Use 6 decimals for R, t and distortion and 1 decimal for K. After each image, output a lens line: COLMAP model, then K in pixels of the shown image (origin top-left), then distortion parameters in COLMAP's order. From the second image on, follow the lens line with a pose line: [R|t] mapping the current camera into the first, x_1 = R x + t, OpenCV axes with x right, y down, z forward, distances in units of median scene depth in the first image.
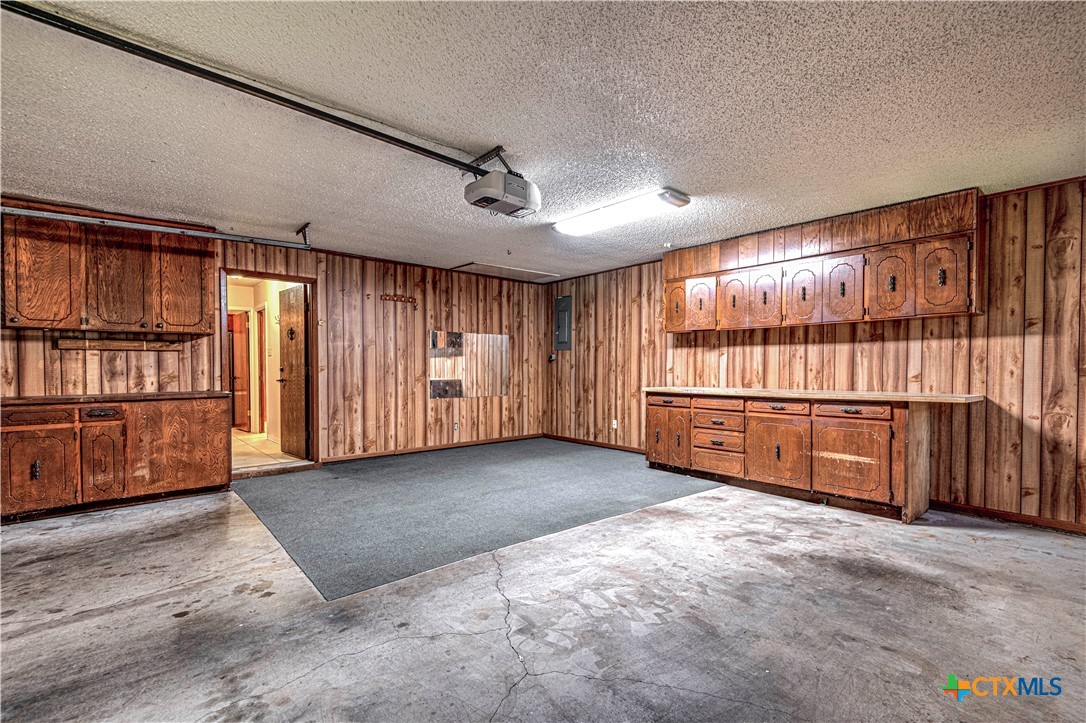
lens RADIAL K [[508.5, 0, 549.7], [0, 508.5, 362.5], [0, 0, 1]] dist [-0.001612, -0.000312]
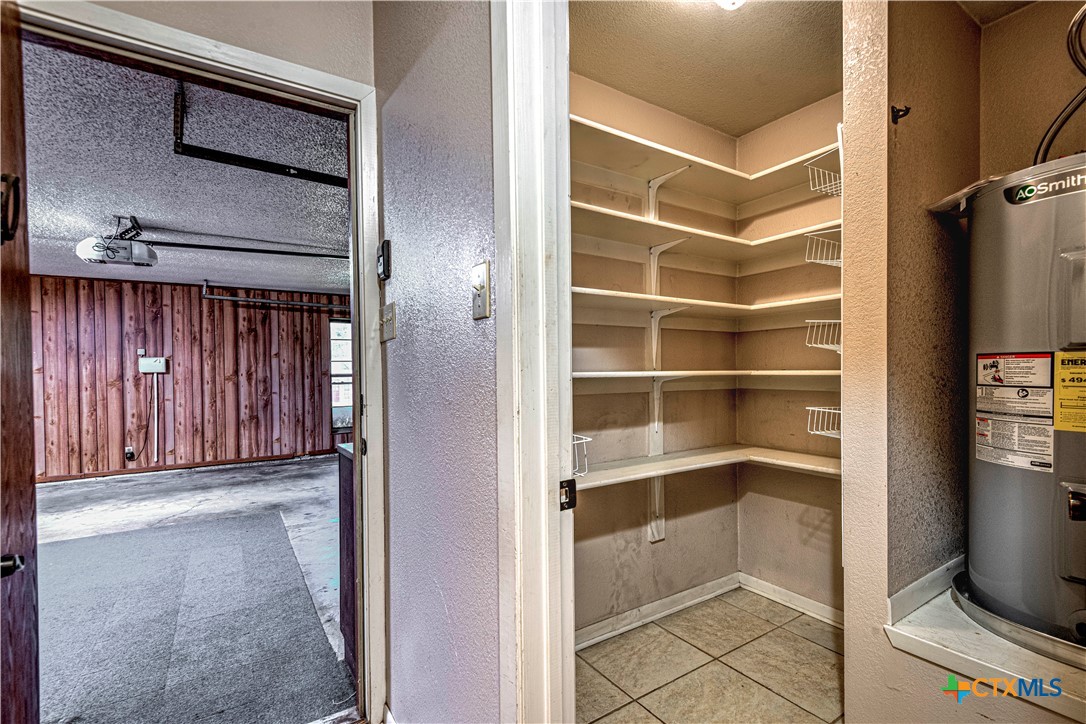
lens RADIAL K [[492.9, 0, 541.3], [0, 492.9, 379.5], [0, 0, 1]] dist [-0.000619, -0.000133]
pose [[-0.991785, 0.007657, 0.127685, -1.456174], [0.010263, 0.999752, 0.019764, -0.037892], [-0.127502, 0.020912, -0.991618, 2.377635]]
